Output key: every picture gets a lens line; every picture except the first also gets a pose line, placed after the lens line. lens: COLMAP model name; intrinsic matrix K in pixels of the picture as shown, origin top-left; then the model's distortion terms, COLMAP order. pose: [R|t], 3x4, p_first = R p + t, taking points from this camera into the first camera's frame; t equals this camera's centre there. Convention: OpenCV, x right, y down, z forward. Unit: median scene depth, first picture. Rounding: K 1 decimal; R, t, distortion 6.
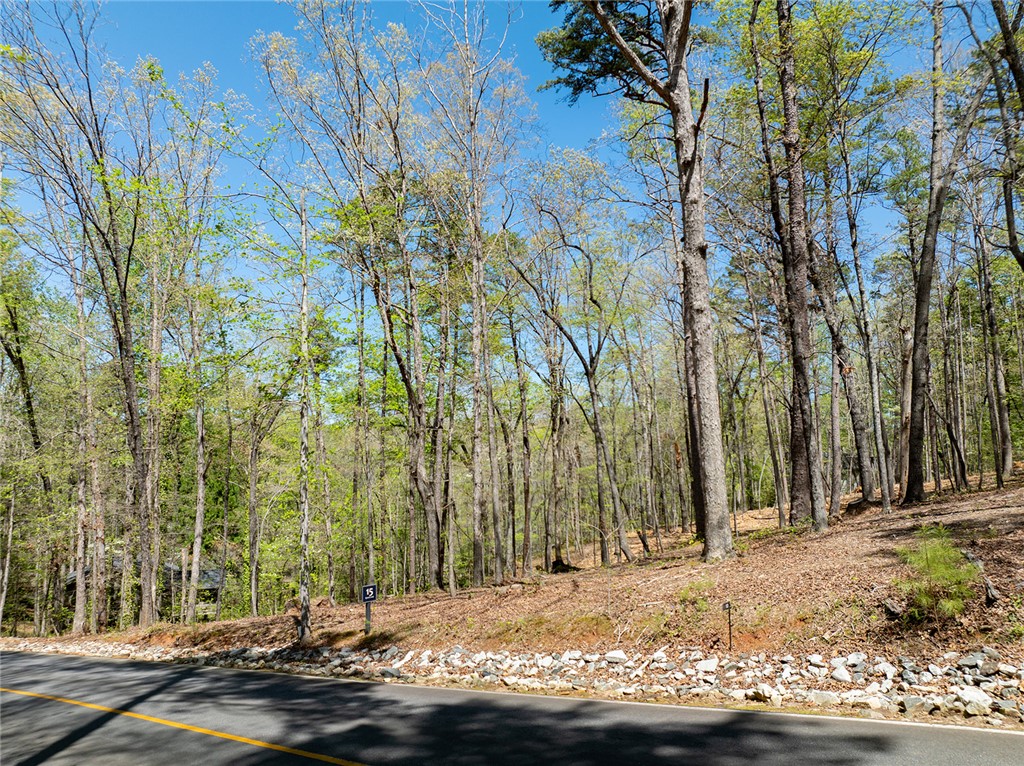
lens RADIAL K [[720.4, 0, 513.3], [0, 720.4, 382.3], [0, 0, 1]] dist [-0.051956, 0.026789]
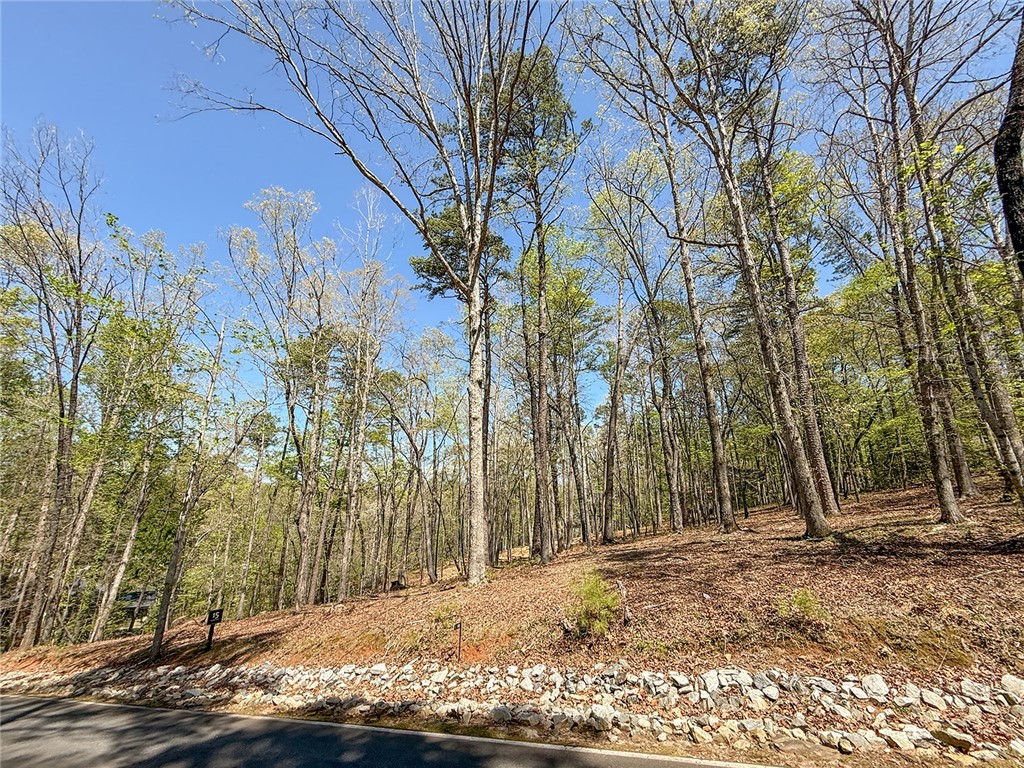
lens RADIAL K [[405.4, 0, 511.0], [0, 405.4, 384.5], [0, 0, 1]] dist [-0.000703, 0.000025]
pose [[0.965762, 0.100502, 0.239173, 0.121828], [-0.050844, 0.977359, -0.205388, 0.008862], [-0.254399, 0.186195, 0.949006, 0.106899]]
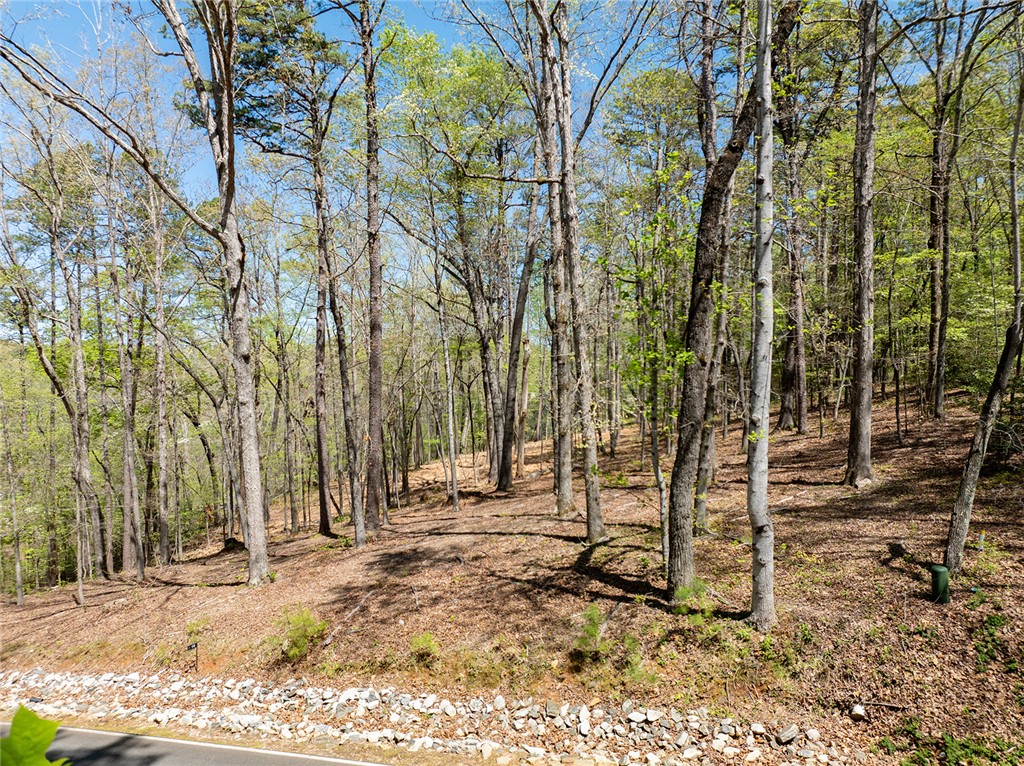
lens RADIAL K [[720.4, 0, 513.3], [0, 720.4, 382.3], [0, 0, 1]] dist [-0.051956, 0.026789]
pose [[0.955767, -0.001470, 0.294122, 0.380544], [-0.032097, 0.993494, 0.109266, -0.326350], [-0.292369, -0.113873, 0.949502, -0.432514]]
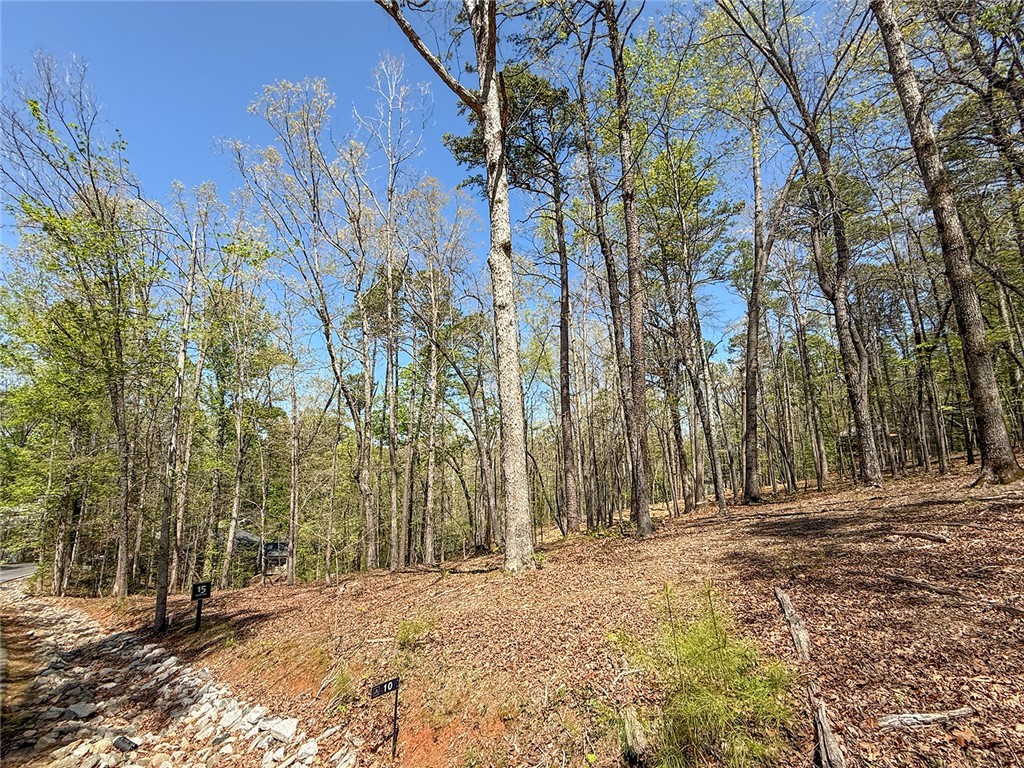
lens RADIAL K [[436.6, 0, 512.0], [0, 436.6, 384.0], [0, 0, 1]] dist [-0.033306, 0.000733]
pose [[0.999899, 0.005240, -0.013206, 0.308157], [-0.006399, 0.995980, -0.089350, 0.063110], [0.012685, 0.089425, 0.995913, 0.457600]]
